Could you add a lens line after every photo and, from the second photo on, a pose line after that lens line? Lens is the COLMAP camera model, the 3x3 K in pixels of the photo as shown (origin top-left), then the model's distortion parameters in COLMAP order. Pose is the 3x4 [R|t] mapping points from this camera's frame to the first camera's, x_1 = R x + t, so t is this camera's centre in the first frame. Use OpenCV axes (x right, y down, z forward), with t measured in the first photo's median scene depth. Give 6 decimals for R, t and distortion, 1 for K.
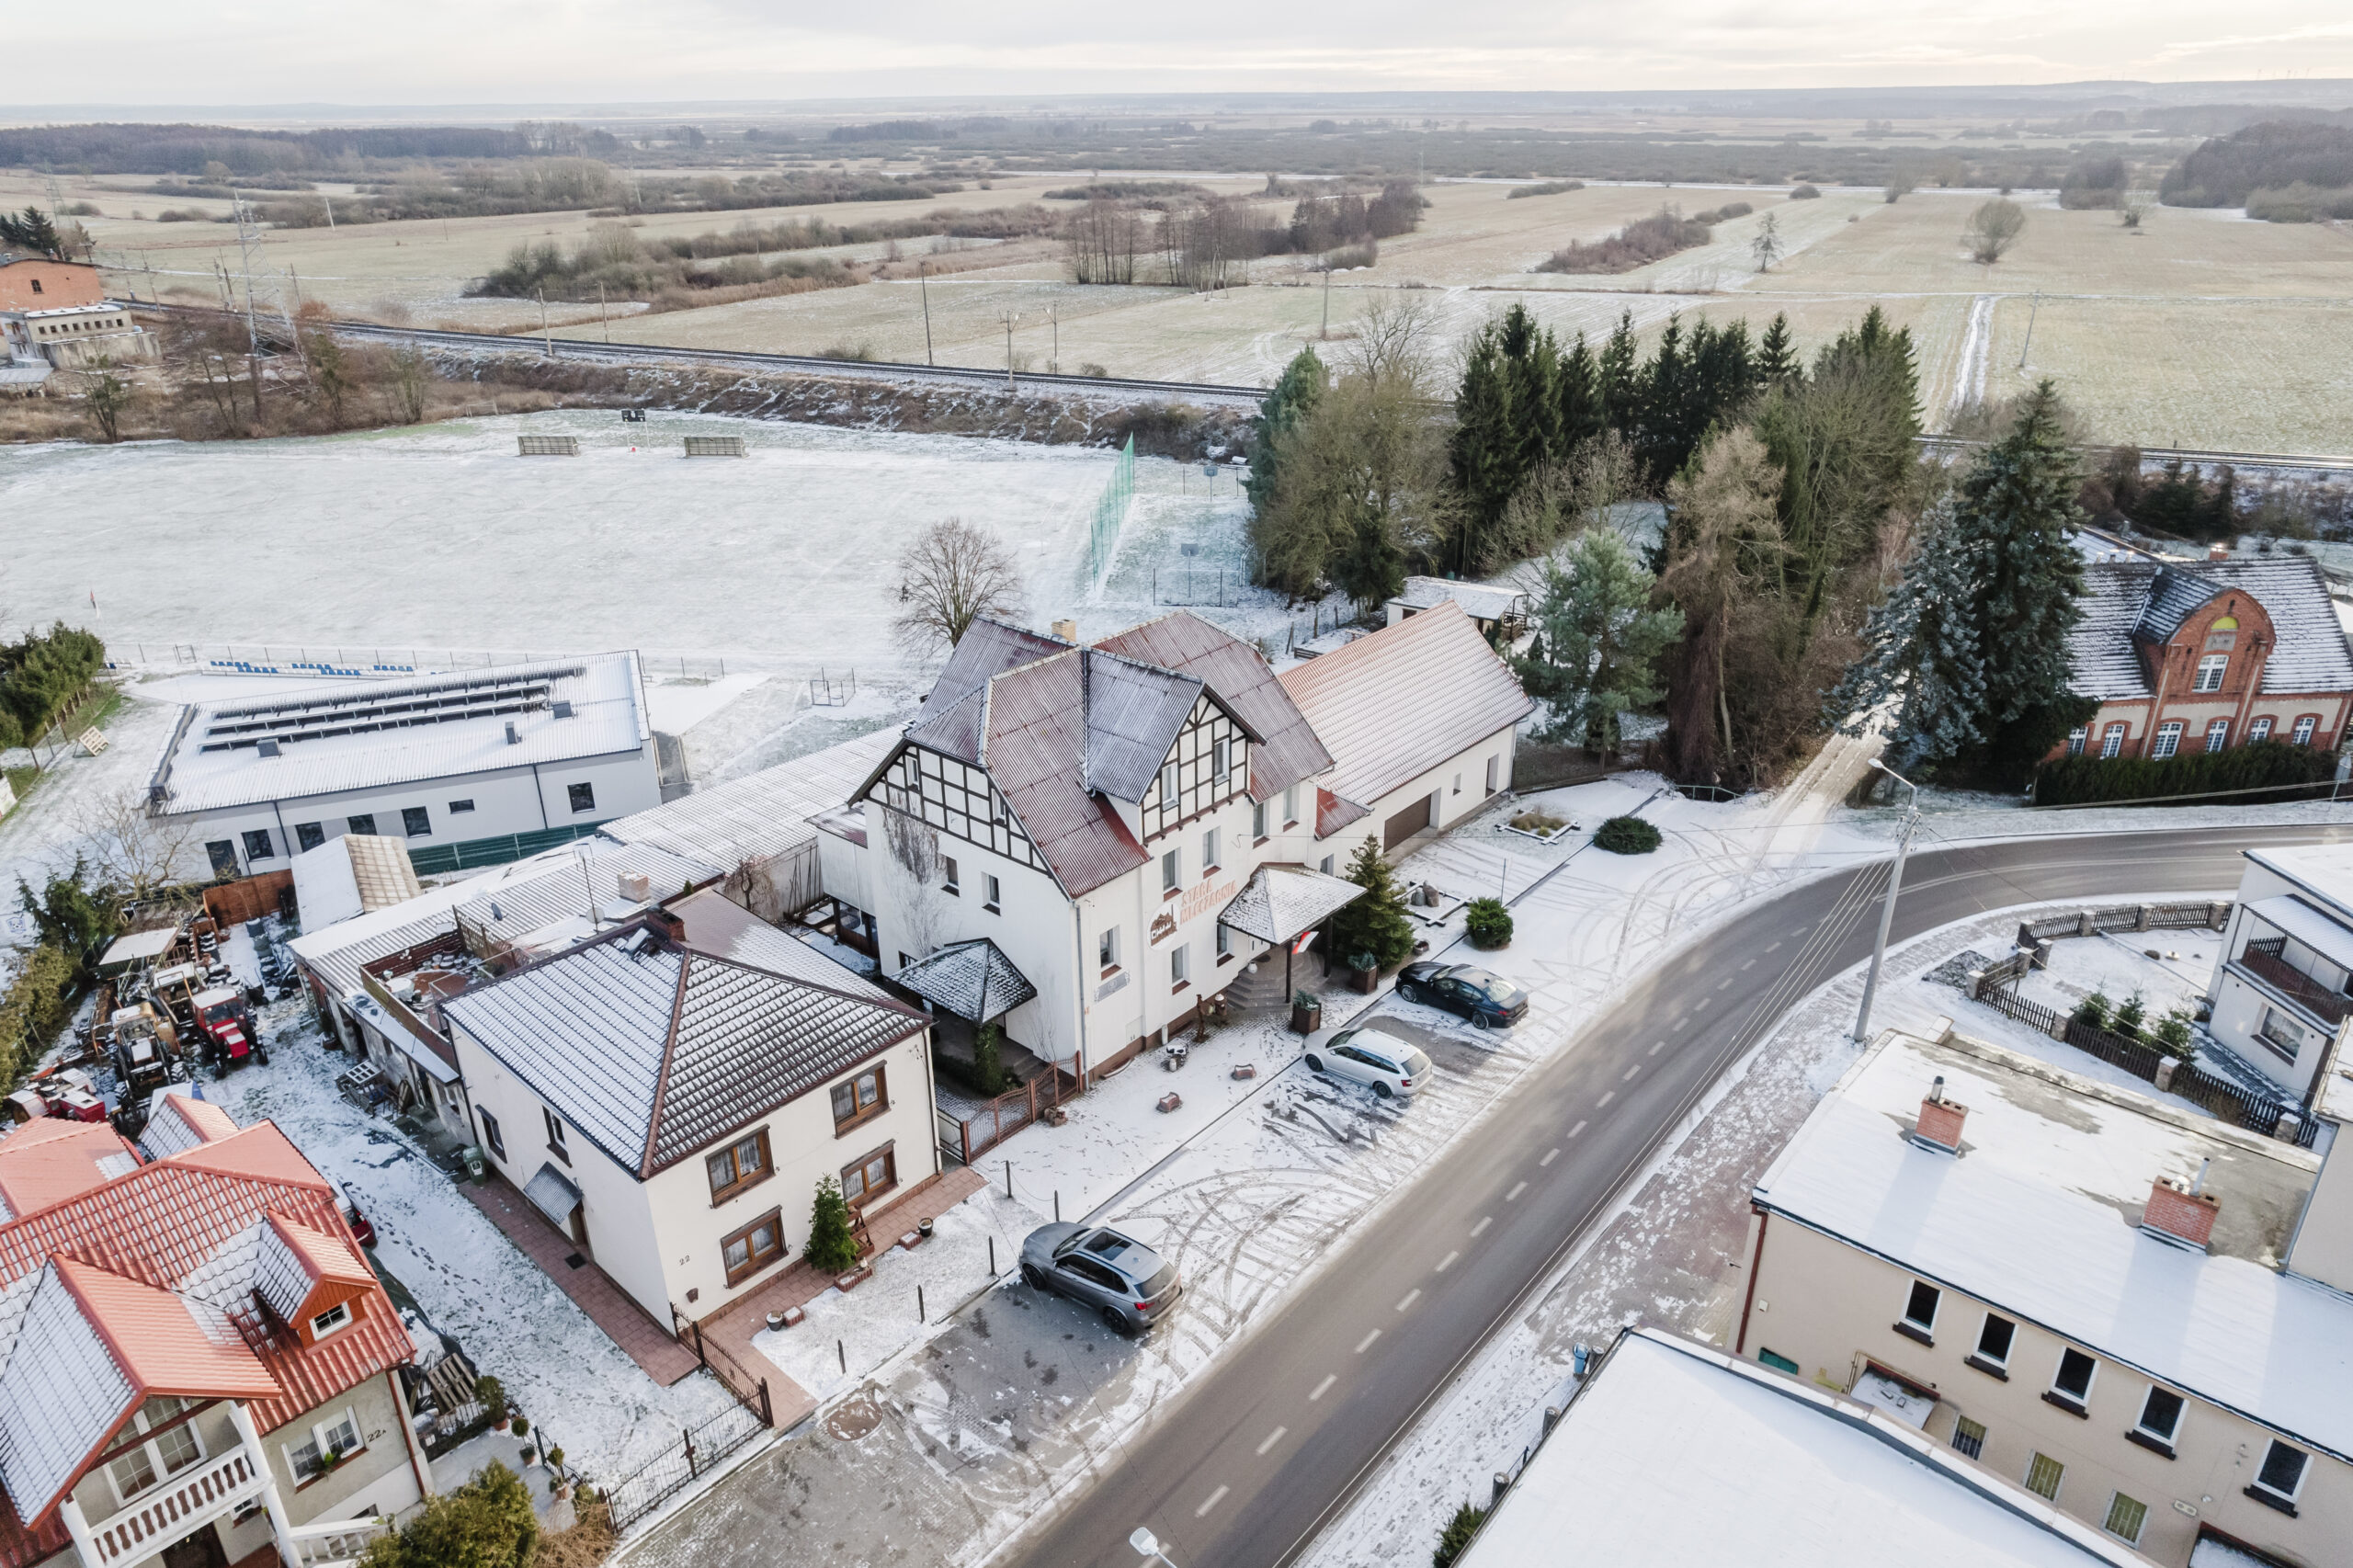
lens RADIAL K [[1535.4, 0, 1176.5], [0, 1535.4, 784.0], [0, 0, 1]] dist [-0.063168, 0.074827]
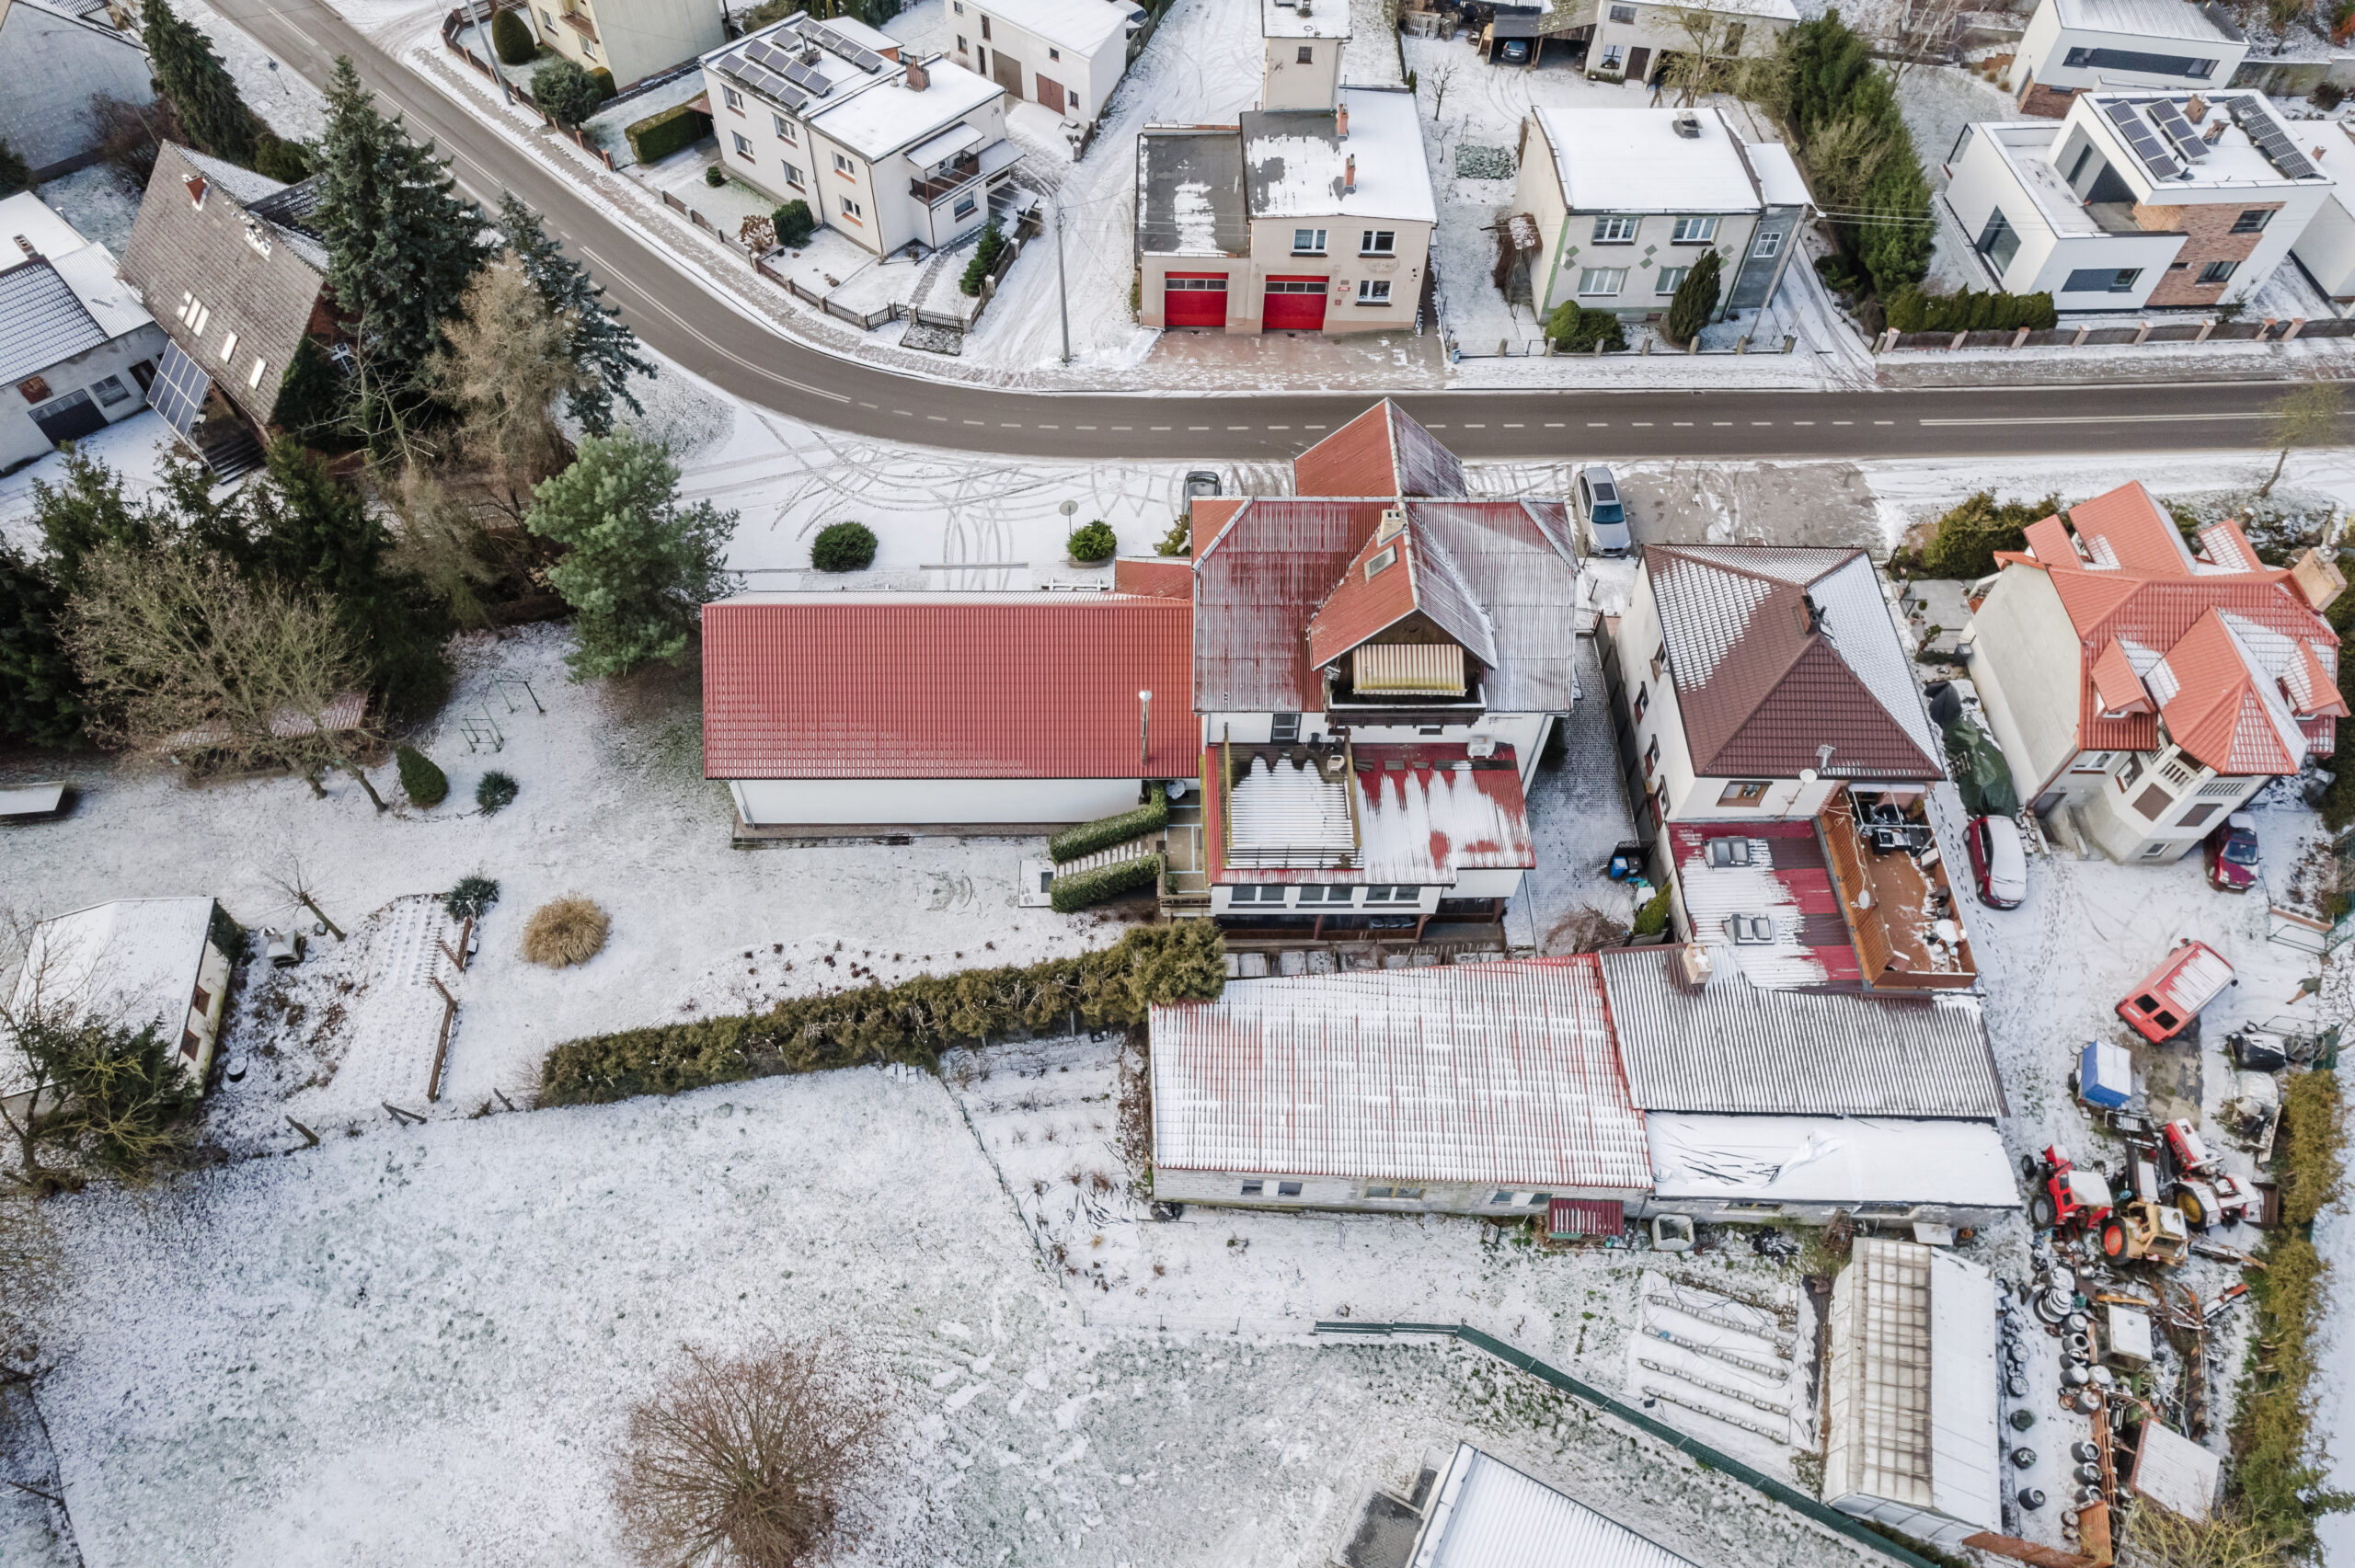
lens RADIAL K [[1511.1, 0, 1177.5], [0, 1511.1, 784.0], [0, 0, 1]] dist [-0.071947, 0.082149]
pose [[-0.665603, -0.601696, 0.441514, -0.471857], [0.297720, 0.328412, 0.896386, -0.882308], [-0.684351, 0.728085, -0.039455, 1.144726]]
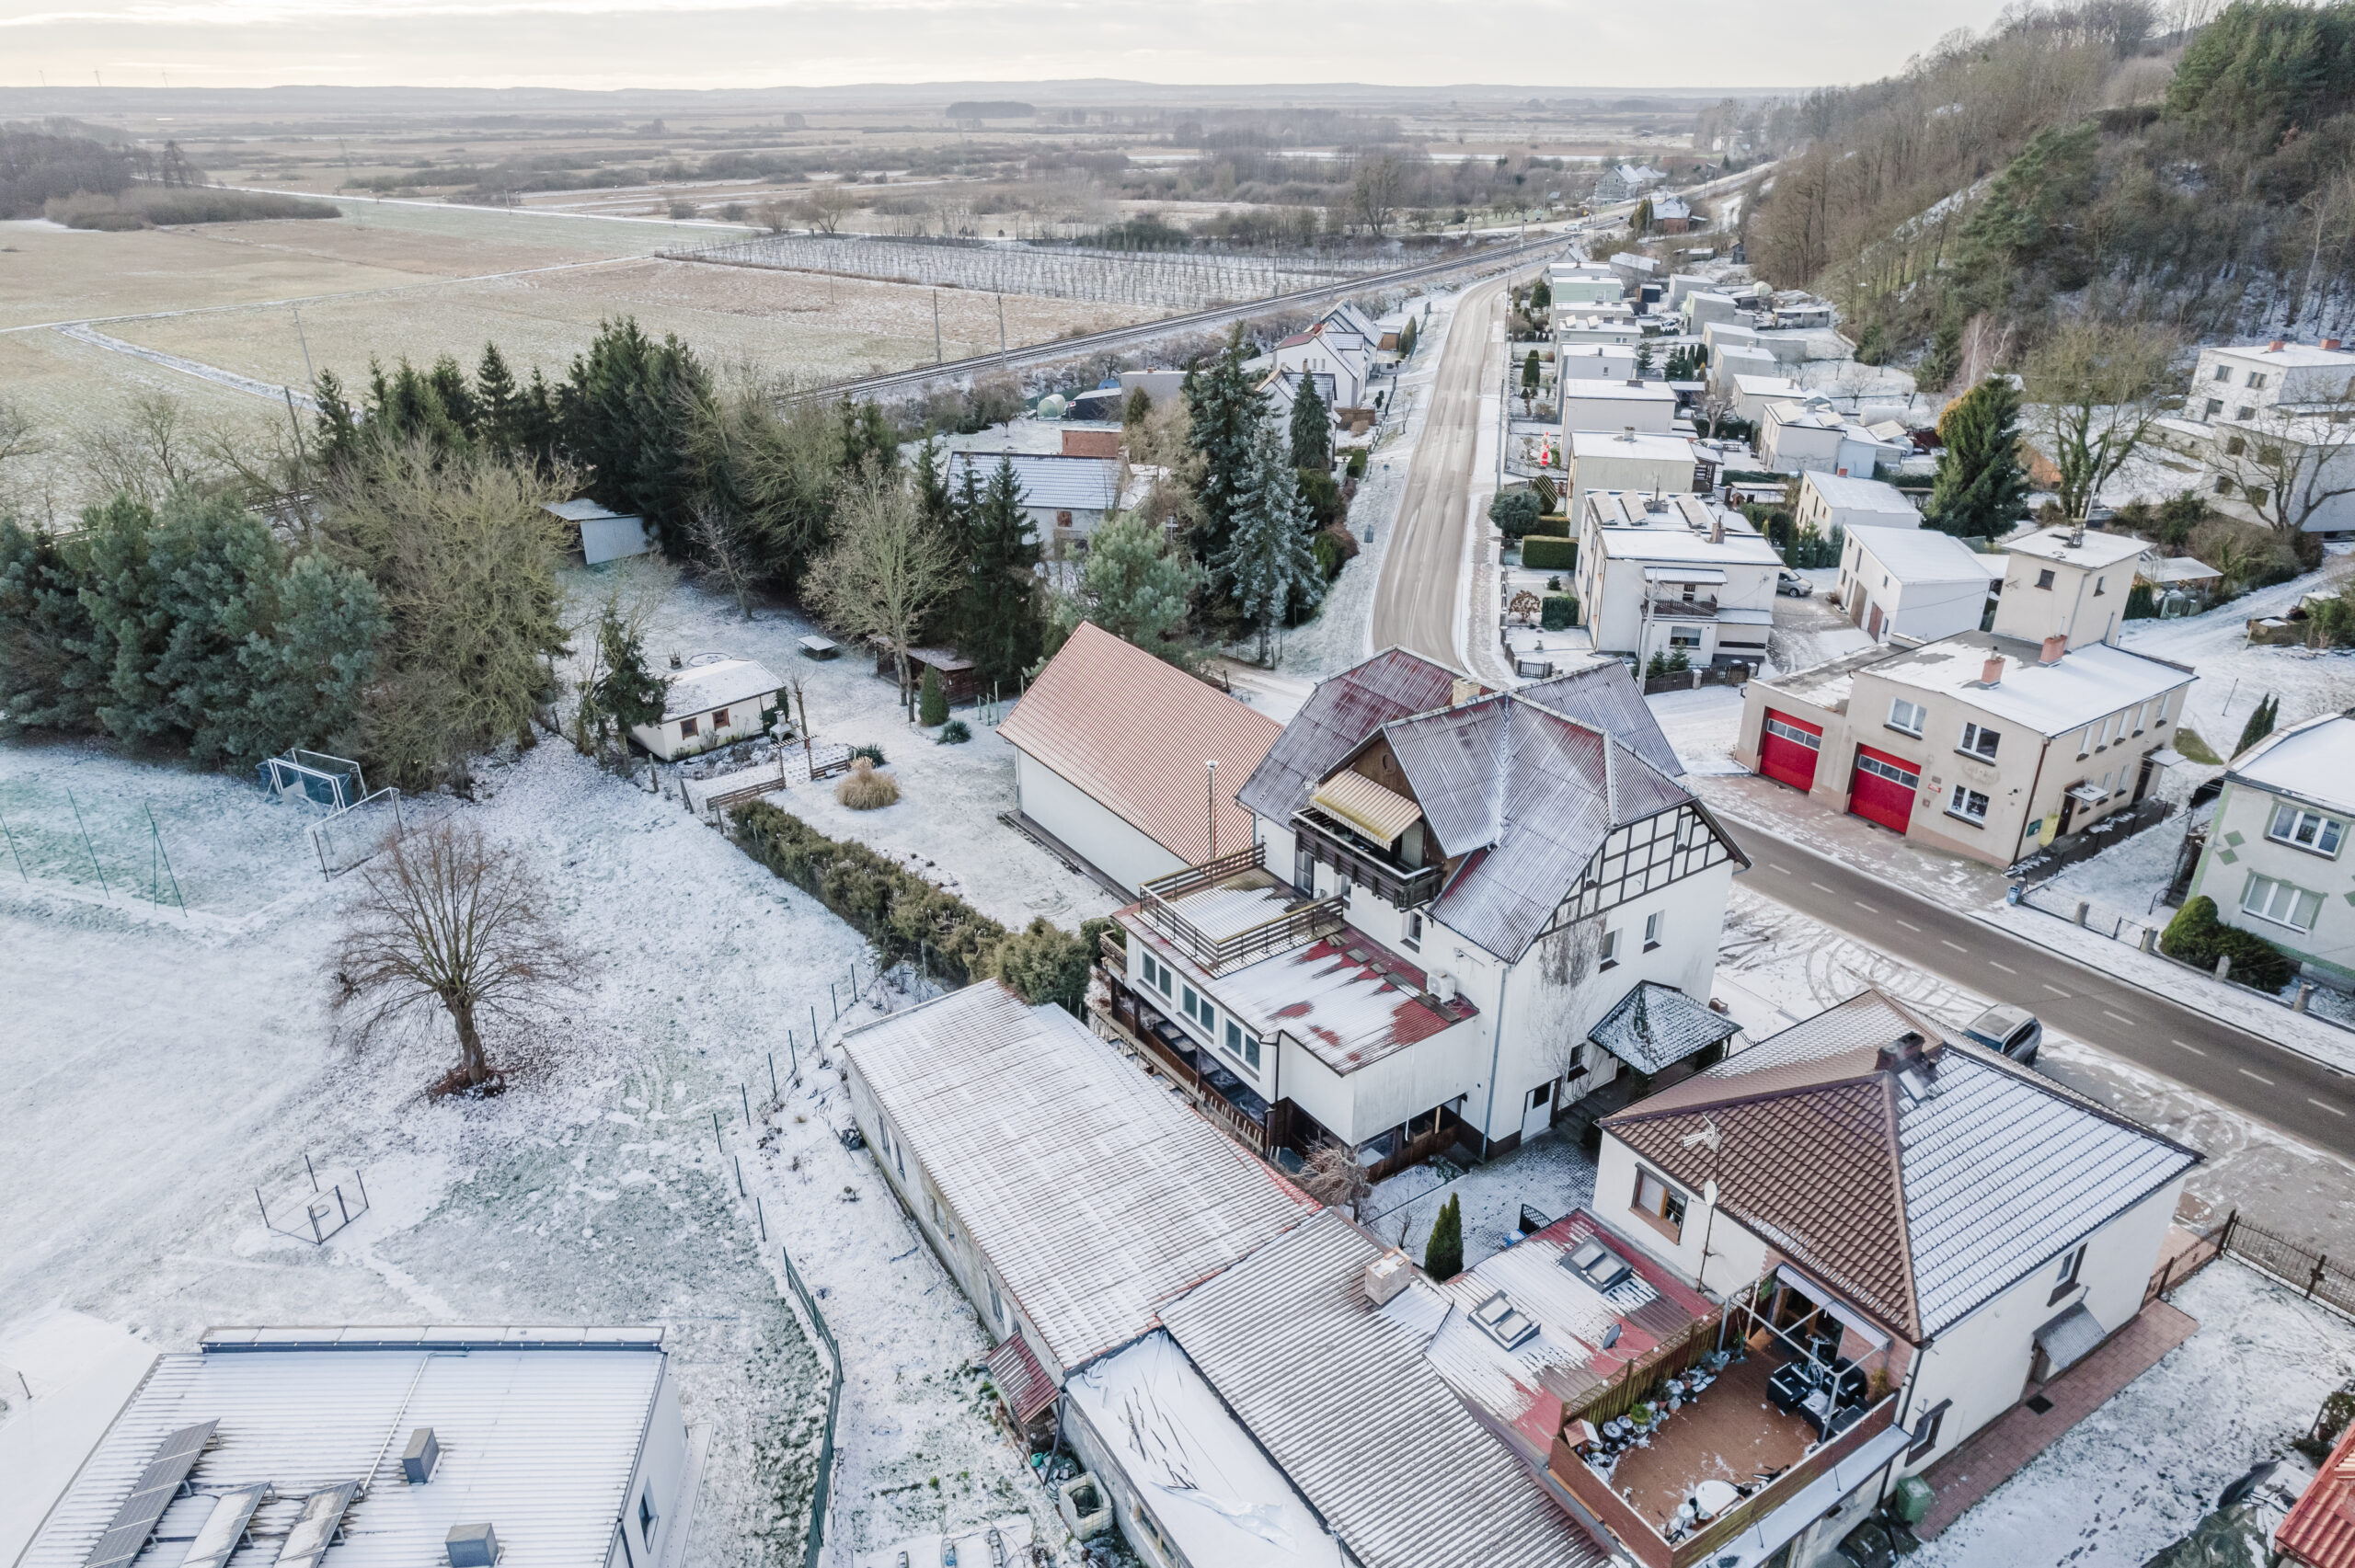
lens RADIAL K [[1511.1, 0, 1177.5], [0, 1511.1, 784.0], [0, 0, 1]] dist [-0.071947, 0.082149]
pose [[0.260776, -0.399599, 0.878815, -0.857111], [0.397855, 0.873899, 0.279306, -0.340960], [-0.879607, 0.276804, 0.386874, 0.741190]]
